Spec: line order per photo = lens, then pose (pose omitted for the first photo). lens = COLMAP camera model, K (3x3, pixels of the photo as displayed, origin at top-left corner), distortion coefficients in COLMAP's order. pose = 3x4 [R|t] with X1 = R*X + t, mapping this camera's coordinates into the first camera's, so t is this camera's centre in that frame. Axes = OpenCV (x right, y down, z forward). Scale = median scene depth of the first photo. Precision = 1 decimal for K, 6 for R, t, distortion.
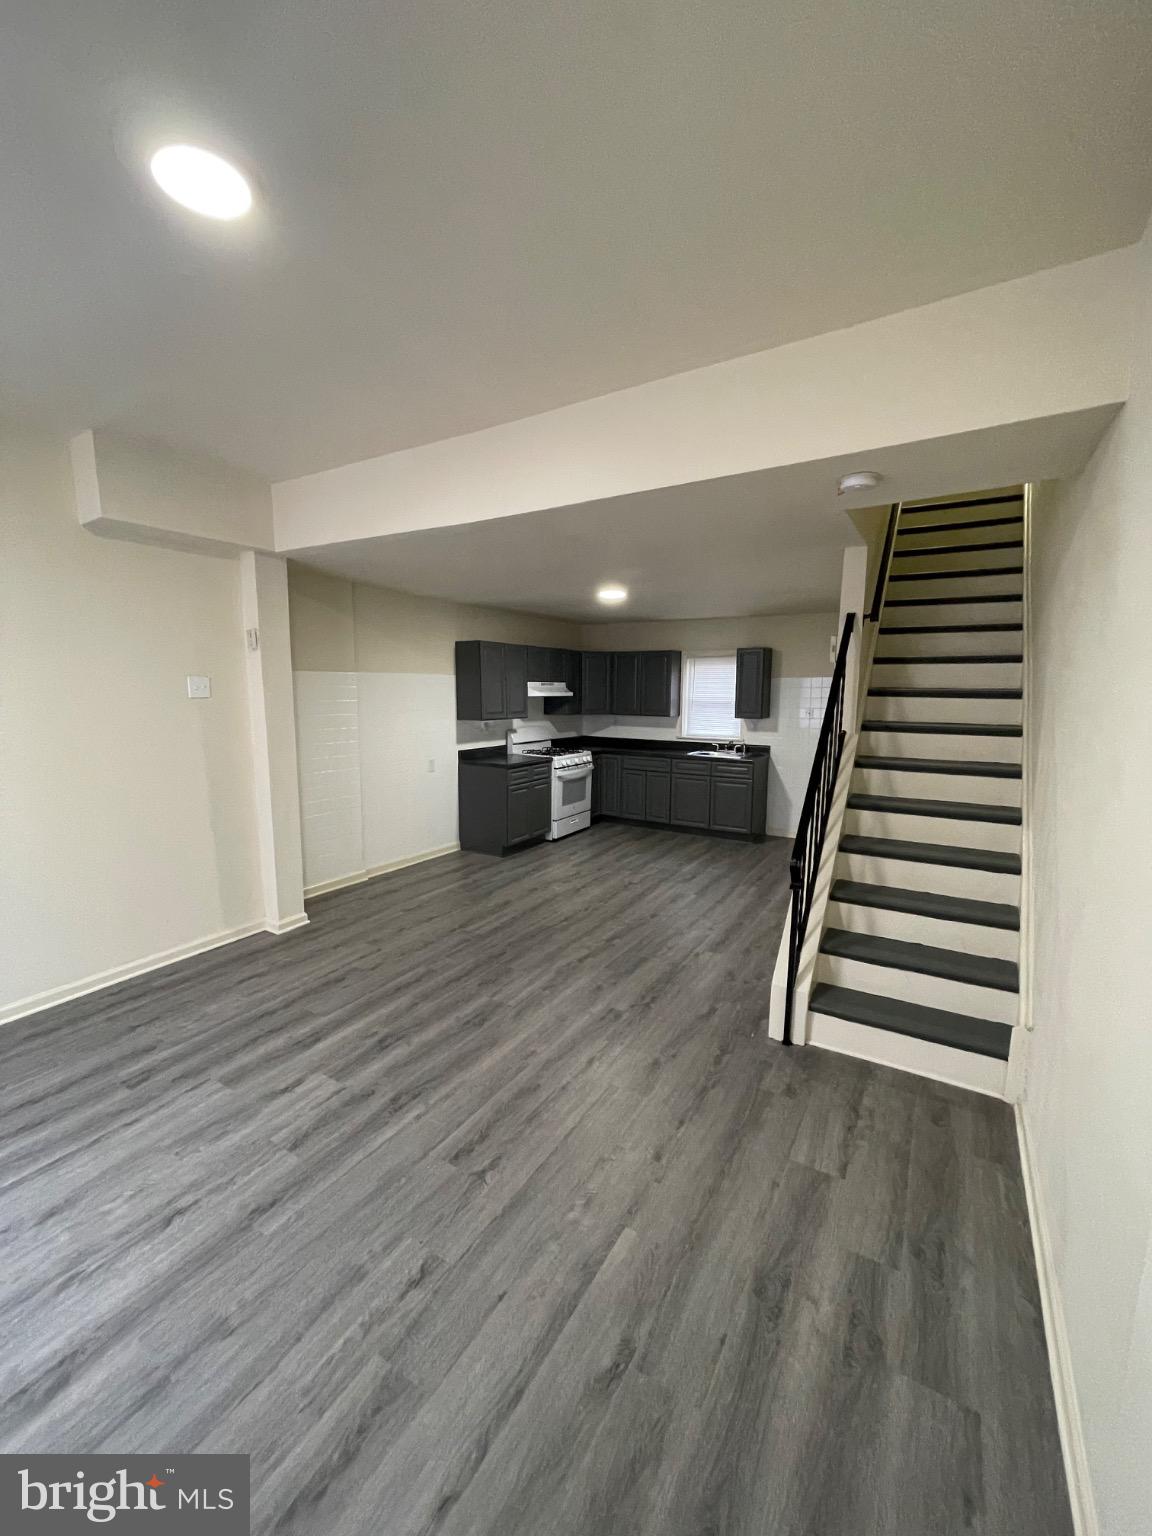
lens RADIAL K [[615.8, 0, 576.0], [0, 615.8, 768.0], [0, 0, 1]] dist [-0.000083, -0.000205]
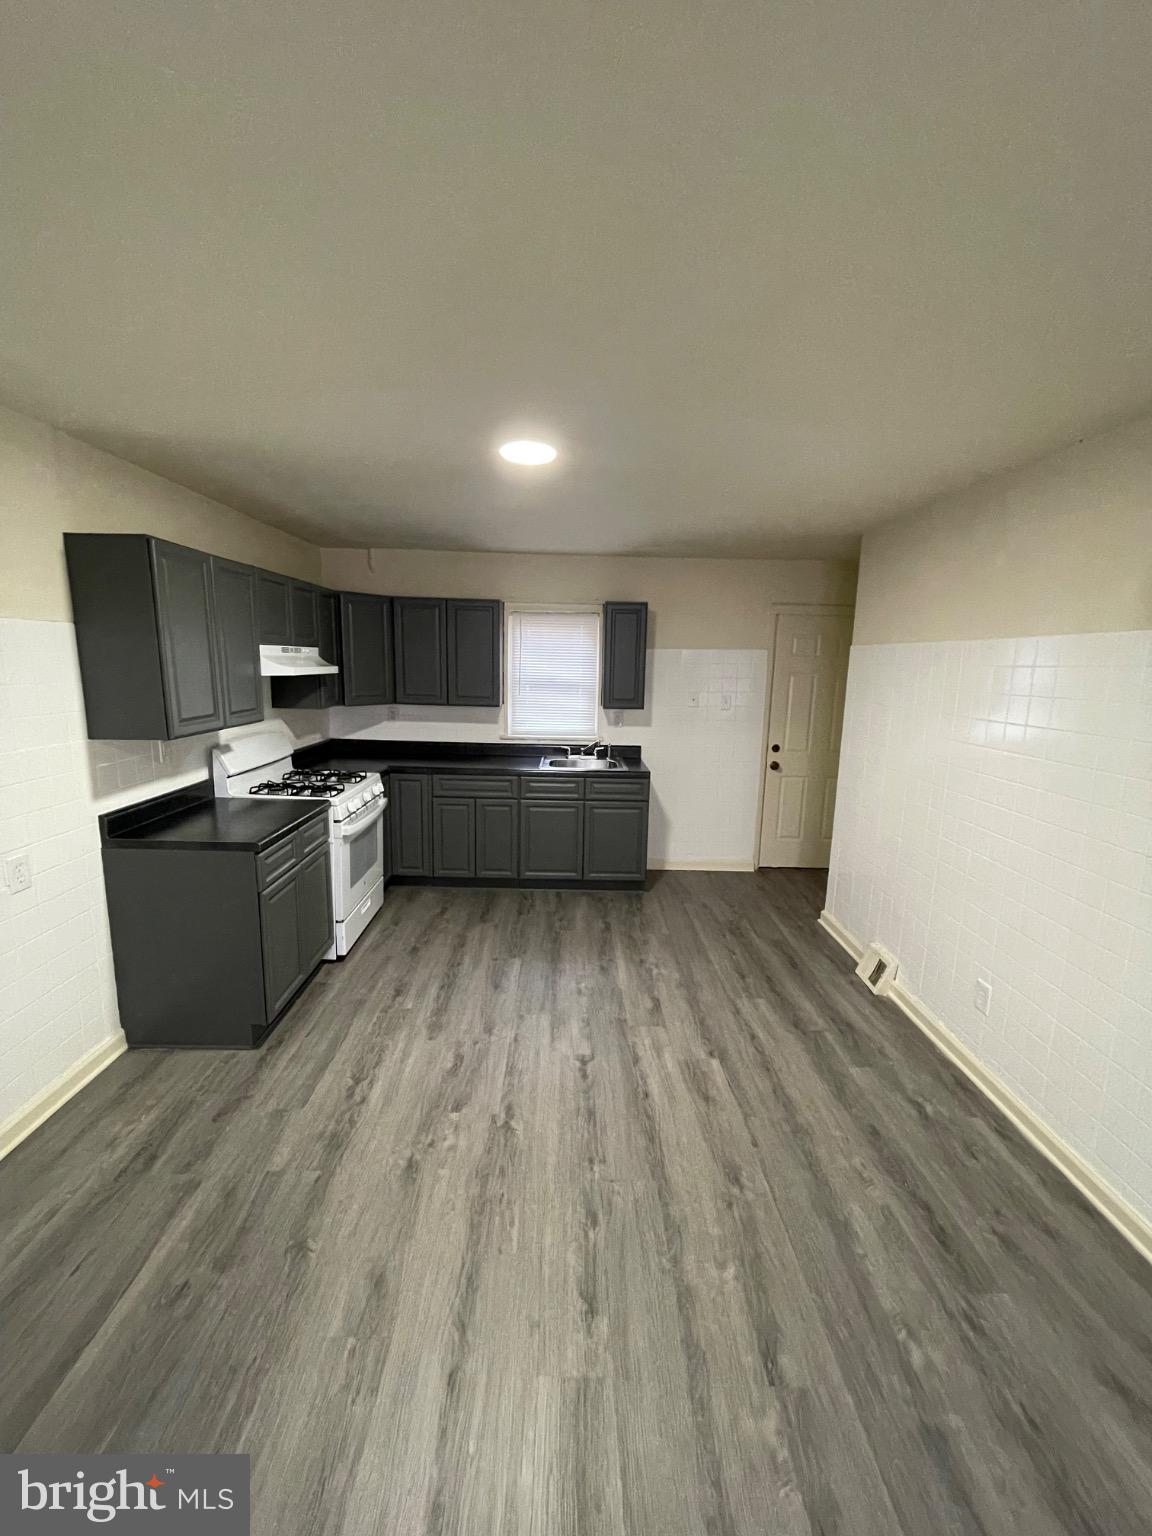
lens RADIAL K [[615.8, 0, 576.0], [0, 615.8, 768.0], [0, 0, 1]] dist [-0.000083, -0.000205]
pose [[0.846848, -0.079919, 0.525795, -0.162243], [0.051967, 0.996348, 0.067744, -0.083544], [-0.529289, -0.030045, 0.847909, 0.594918]]
